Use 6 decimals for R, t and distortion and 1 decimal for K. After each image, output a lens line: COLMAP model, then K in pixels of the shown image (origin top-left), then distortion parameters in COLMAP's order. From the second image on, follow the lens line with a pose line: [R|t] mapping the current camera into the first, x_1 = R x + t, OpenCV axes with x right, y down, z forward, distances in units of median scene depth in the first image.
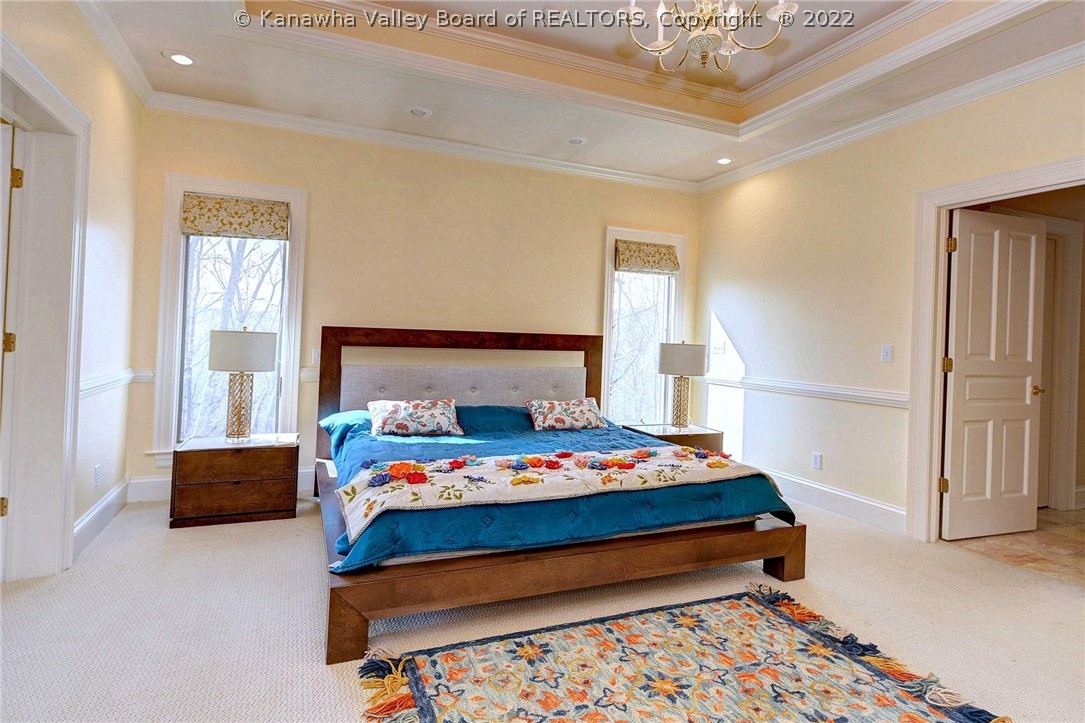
lens RADIAL K [[568.3, 0, 539.3], [0, 568.3, 353.8], [0, 0, 1]] dist [0.001184, -0.000292]
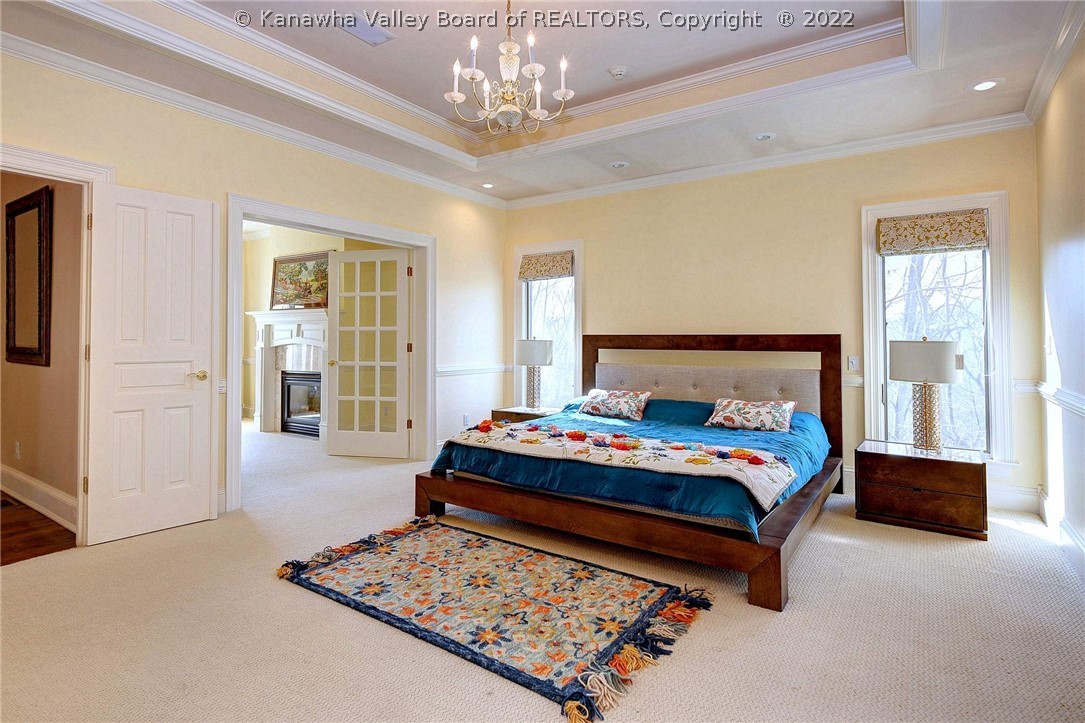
lens RADIAL K [[548.5, 0, 538.1], [0, 548.5, 350.9], [0, 0, 1]] dist [0.005380, 0.000141]
pose [[0.543263, -0.010678, -0.839495, 1.170614], [-0.007885, 0.999810, -0.017820, 0.026900], [0.839525, 0.016300, 0.543076, 0.294975]]
